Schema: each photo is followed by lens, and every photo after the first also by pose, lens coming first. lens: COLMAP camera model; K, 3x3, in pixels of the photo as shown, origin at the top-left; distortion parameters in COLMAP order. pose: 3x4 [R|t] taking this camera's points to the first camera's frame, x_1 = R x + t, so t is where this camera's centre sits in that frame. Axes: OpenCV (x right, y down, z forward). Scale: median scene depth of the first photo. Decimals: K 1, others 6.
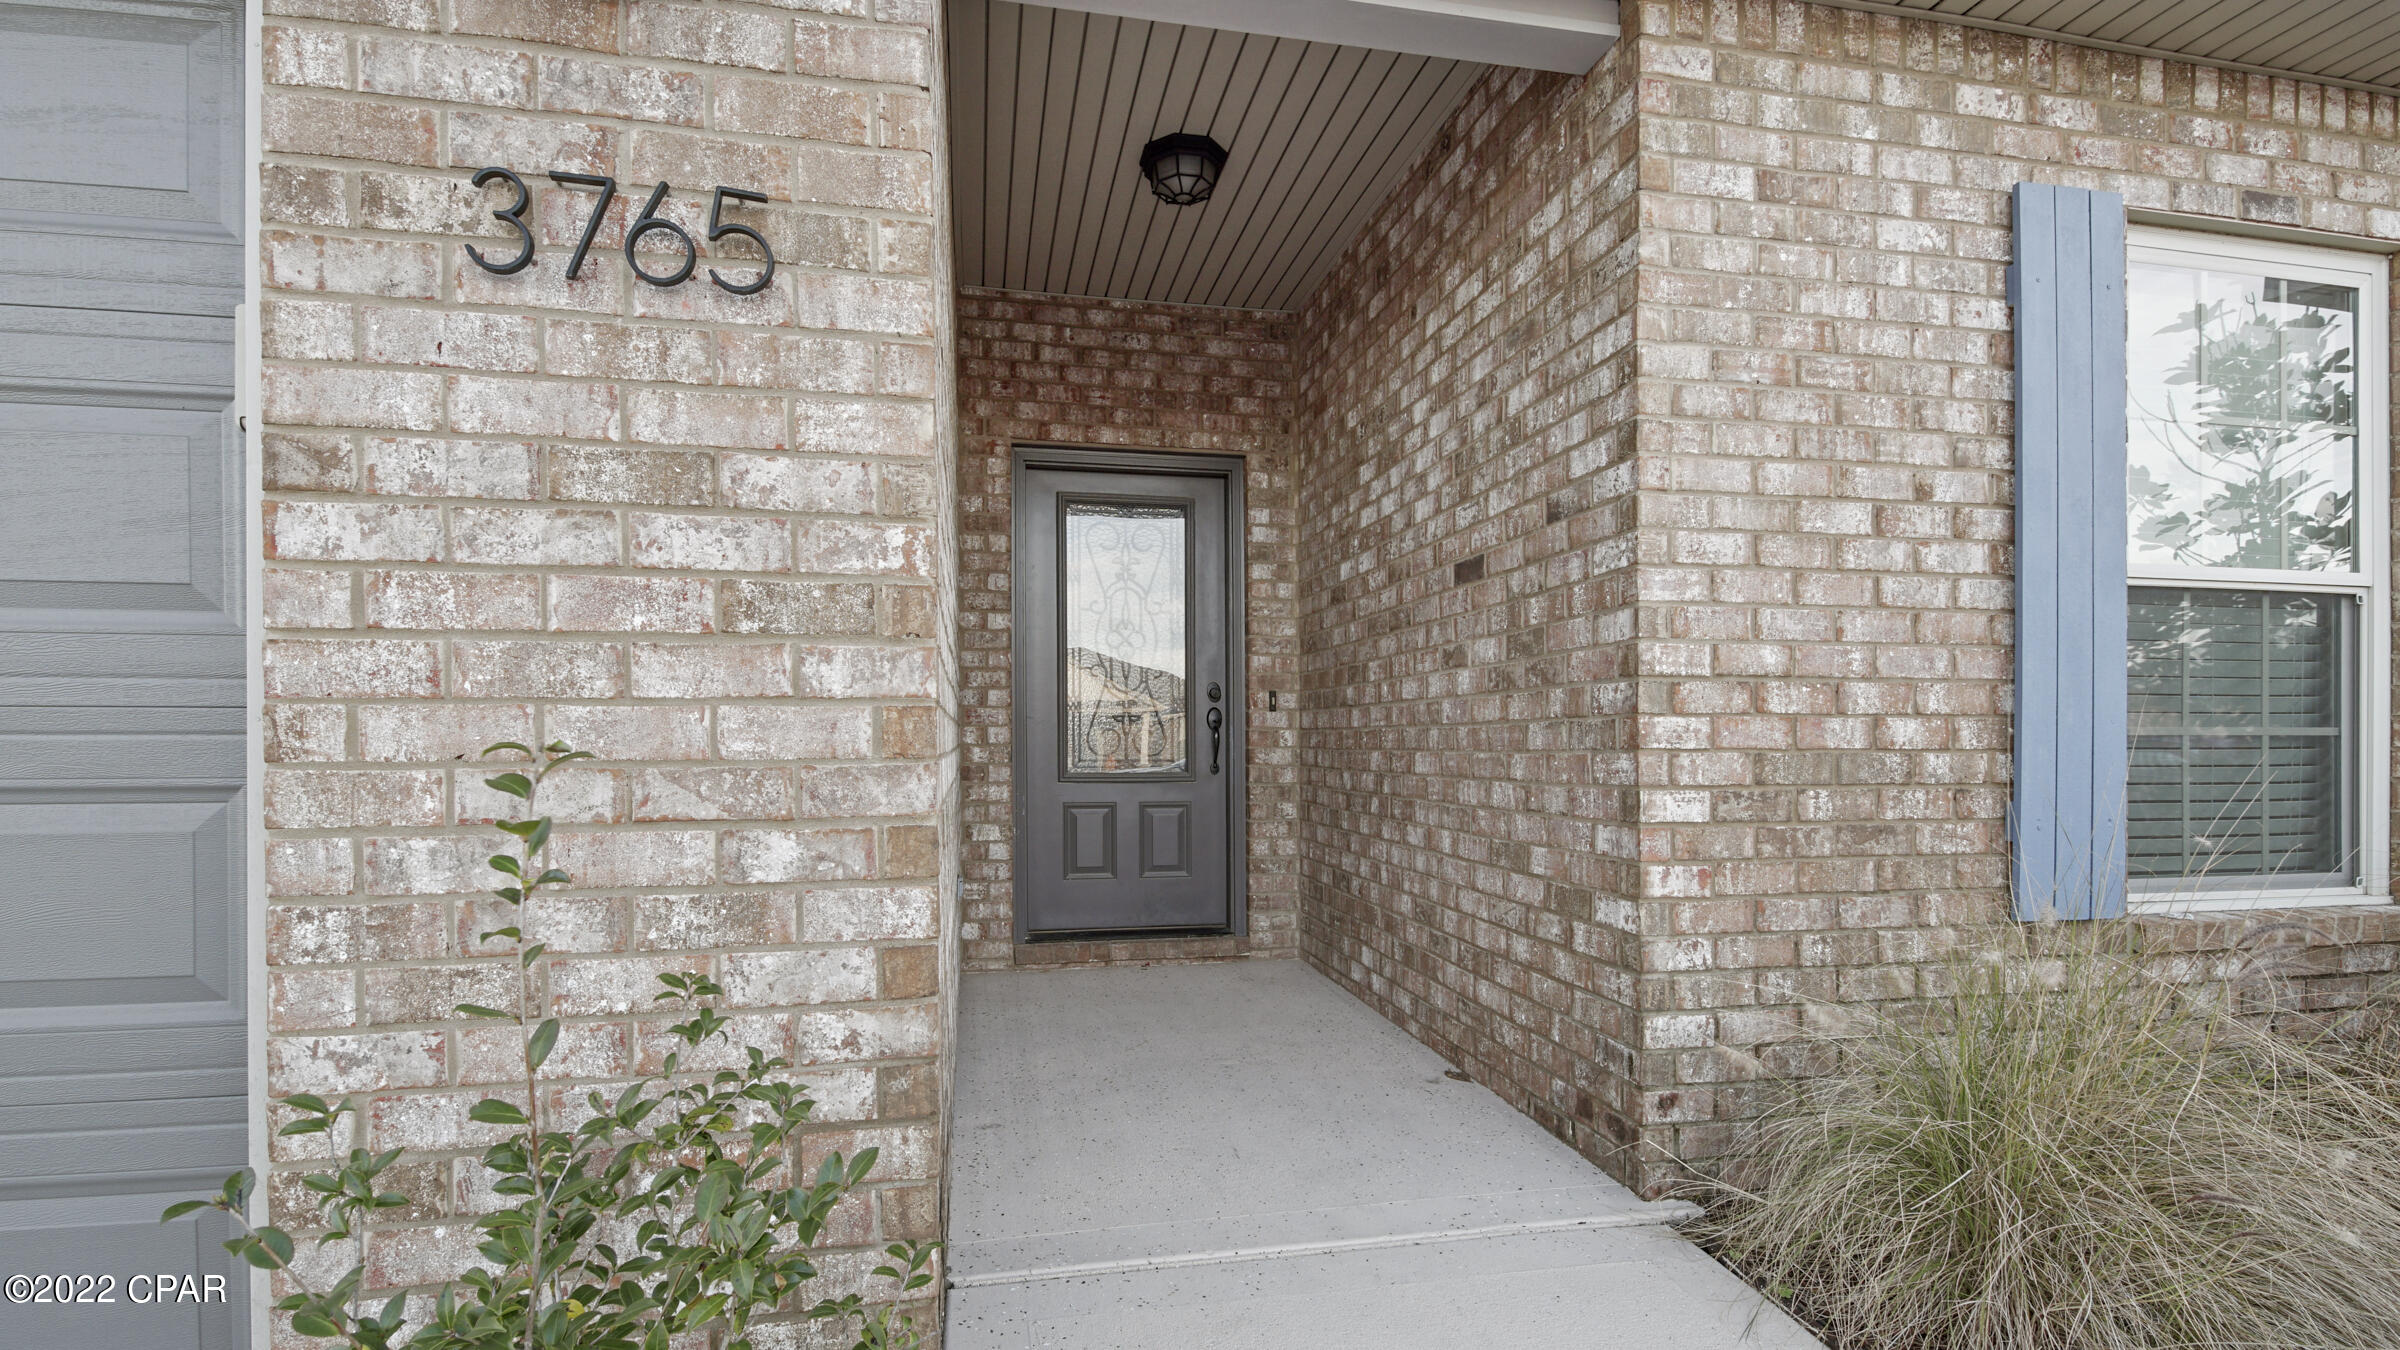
lens RADIAL K [[1067.3, 0, 1192.8], [0, 1067.3, 747.9], [0, 0, 1]] dist [0.032145, -0.015949]
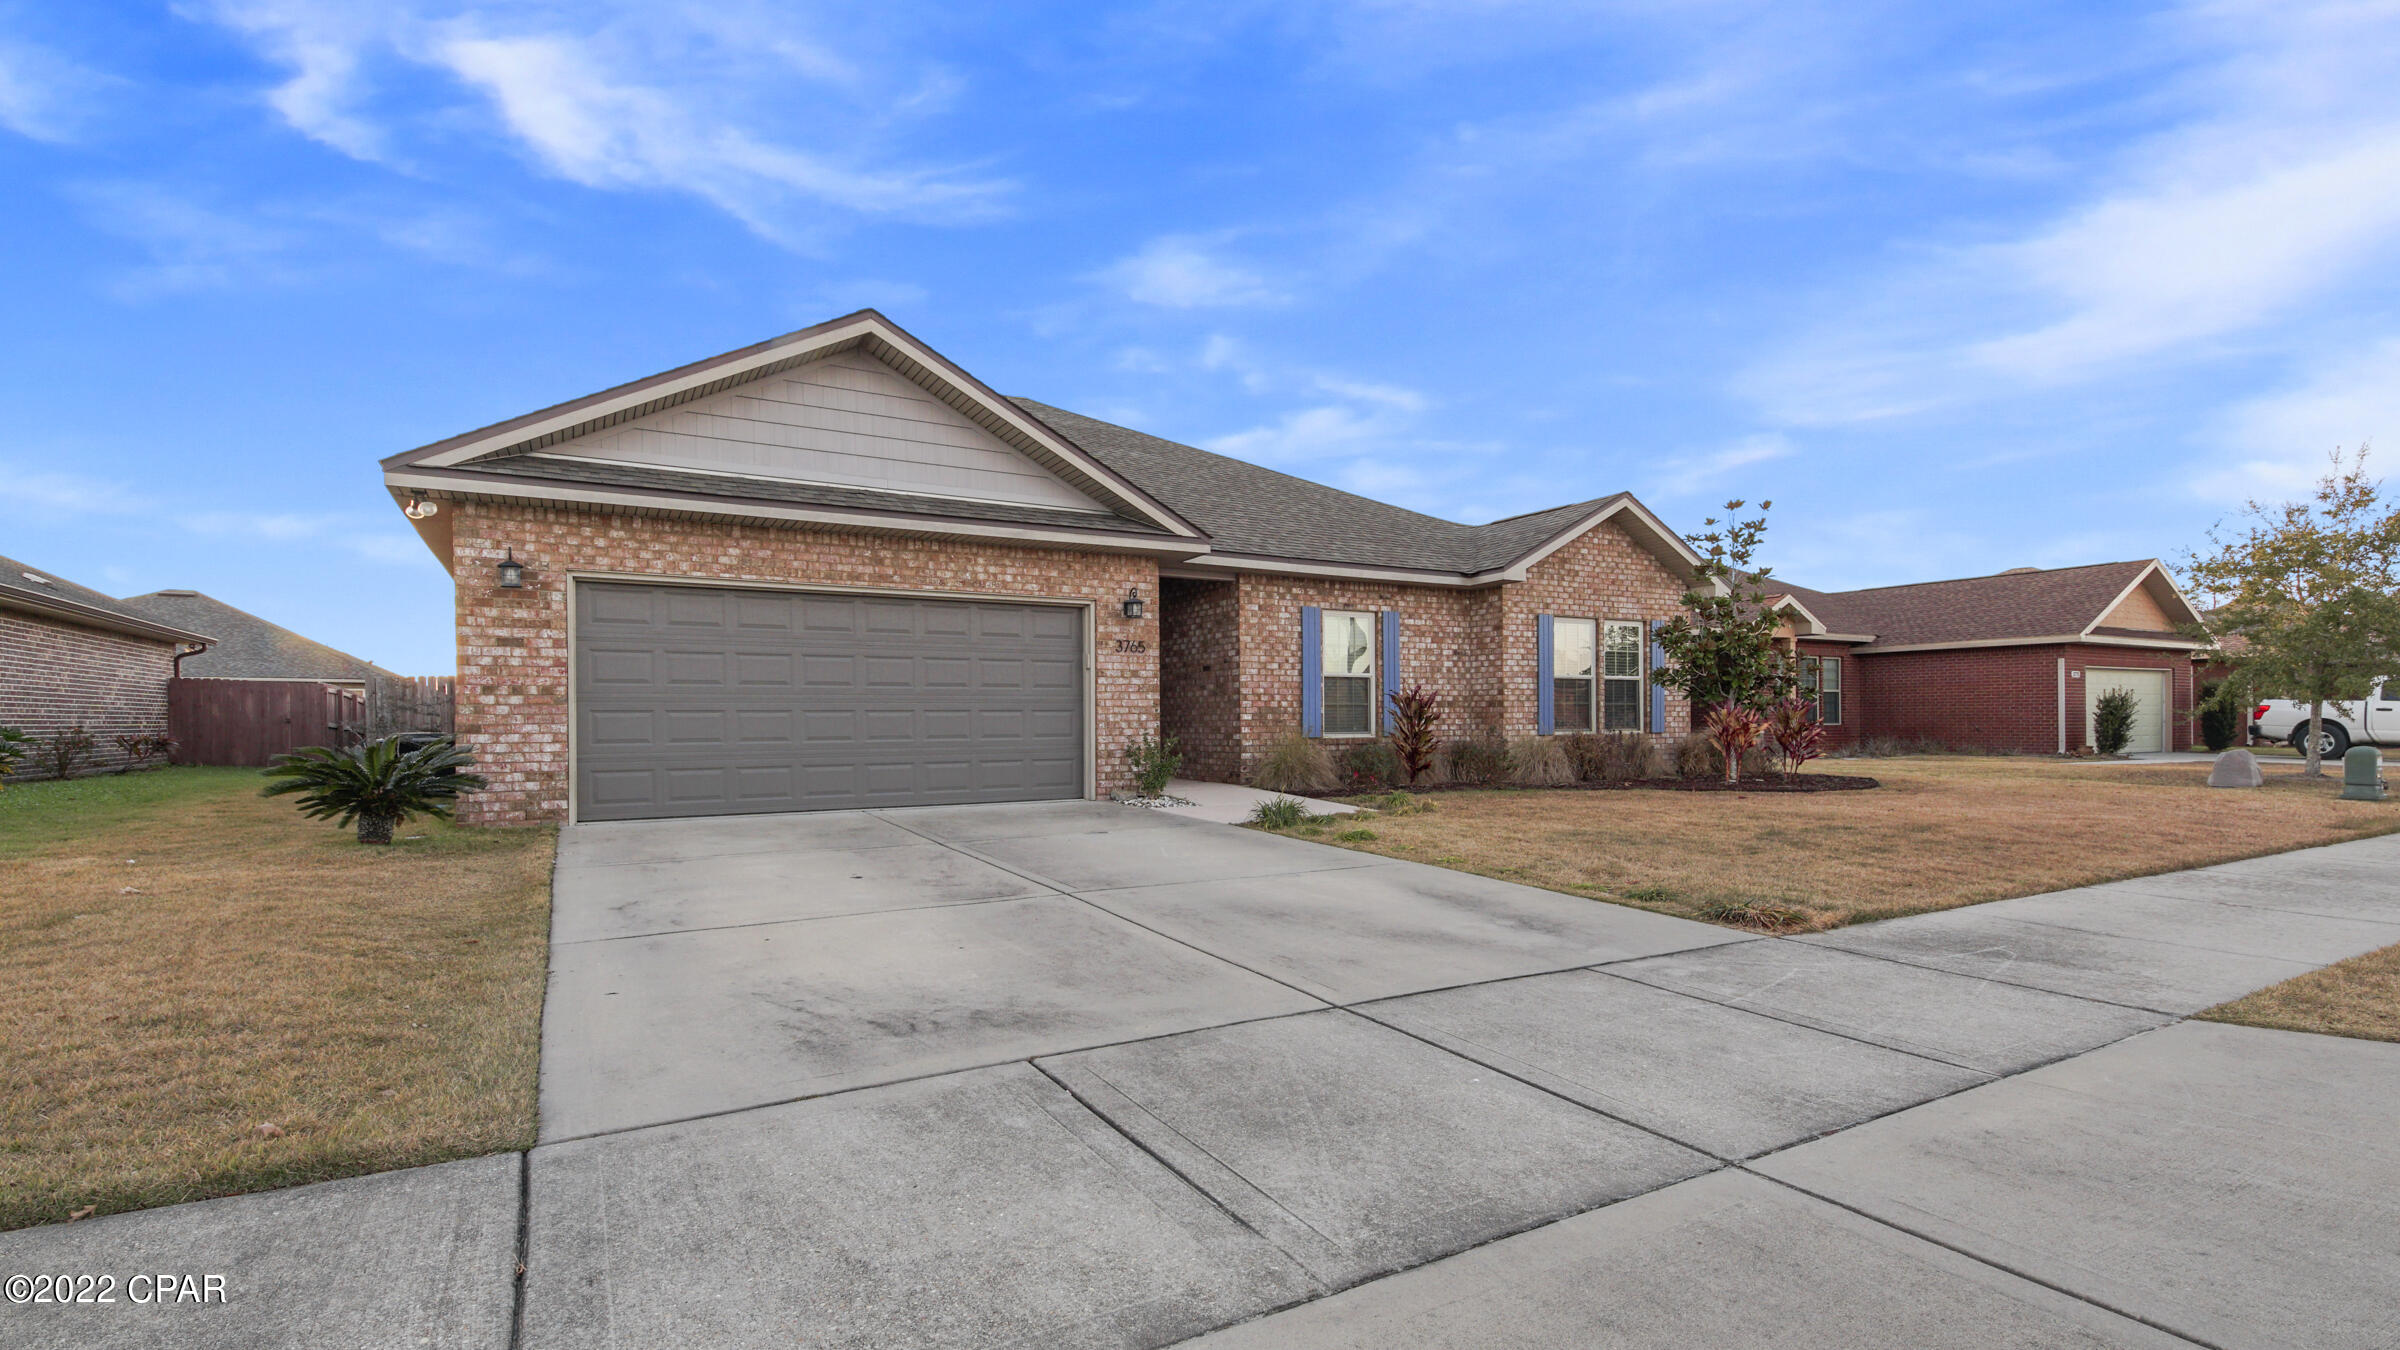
lens RADIAL K [[1077.4, 0, 1214.9], [0, 1077.4, 717.1], [0, 0, 1]] dist [0.040560, -0.025023]
pose [[0.939866, -0.001263, 0.341542, -1.619641], [0.003646, 0.999973, -0.006334, 0.089708], [-0.341525, 0.007198, 0.939845, -4.214884]]
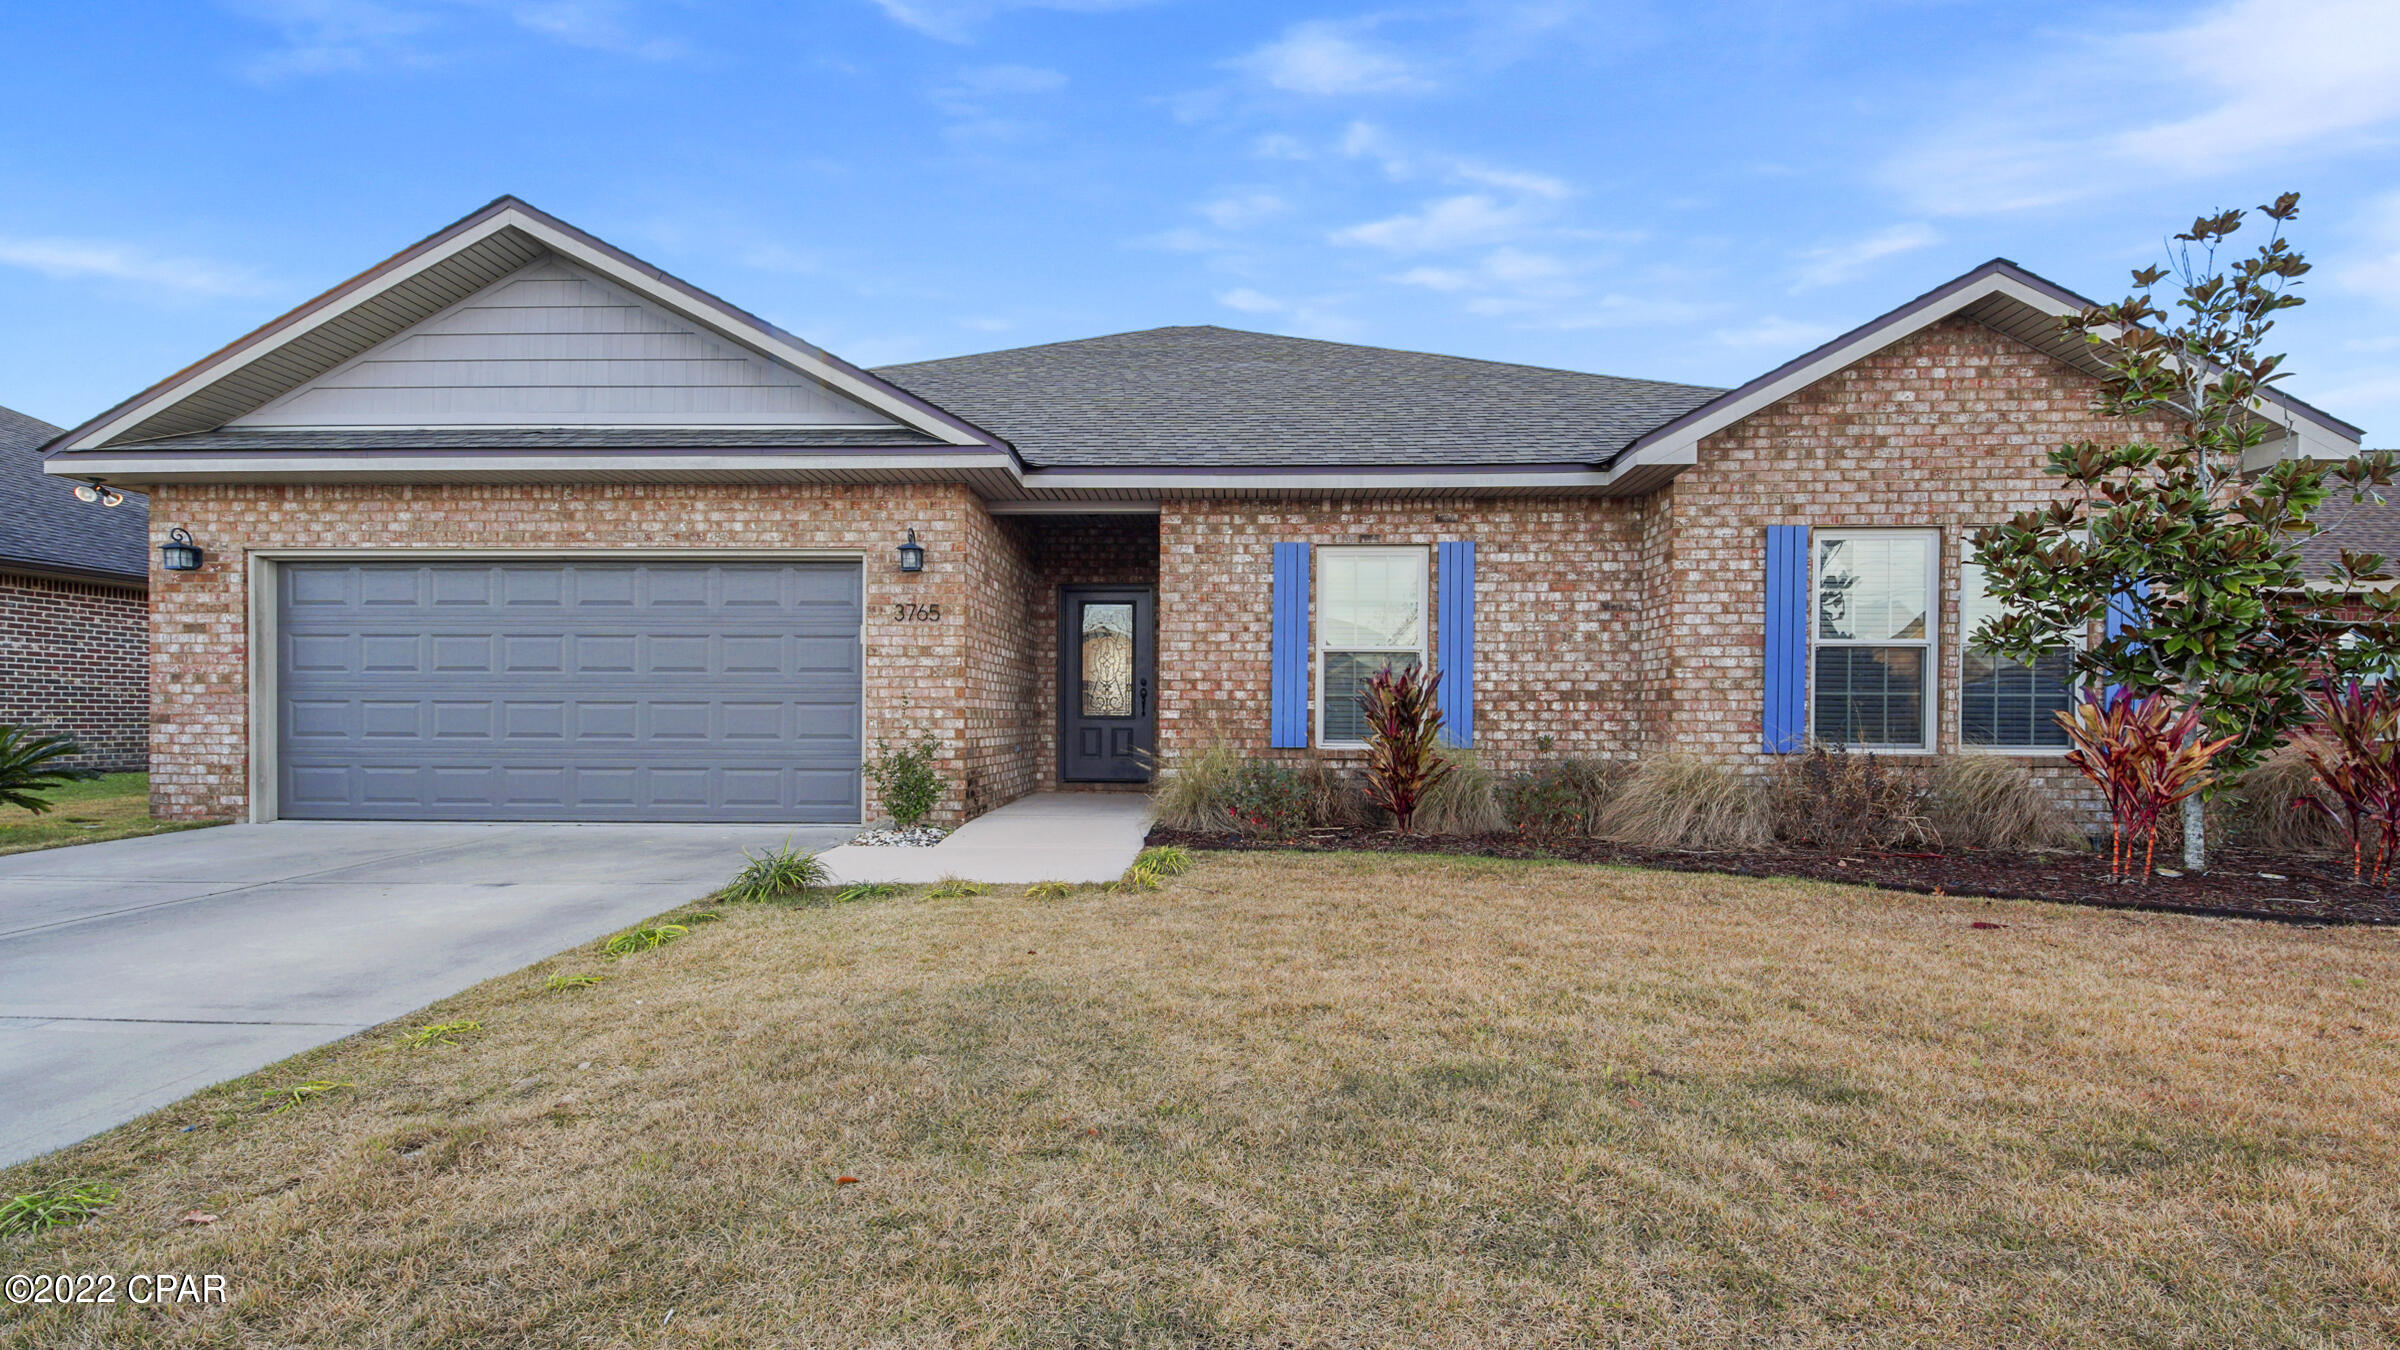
lens RADIAL K [[1077.4, 0, 1214.9], [0, 1077.4, 717.1], [0, 0, 1]] dist [0.040560, -0.025023]
pose [[0.972544, 0.008919, -0.232549, 1.451069], [-0.009033, 0.999959, 0.000573, 0.059612], [0.232544, 0.001544, 0.972585, -2.603118]]
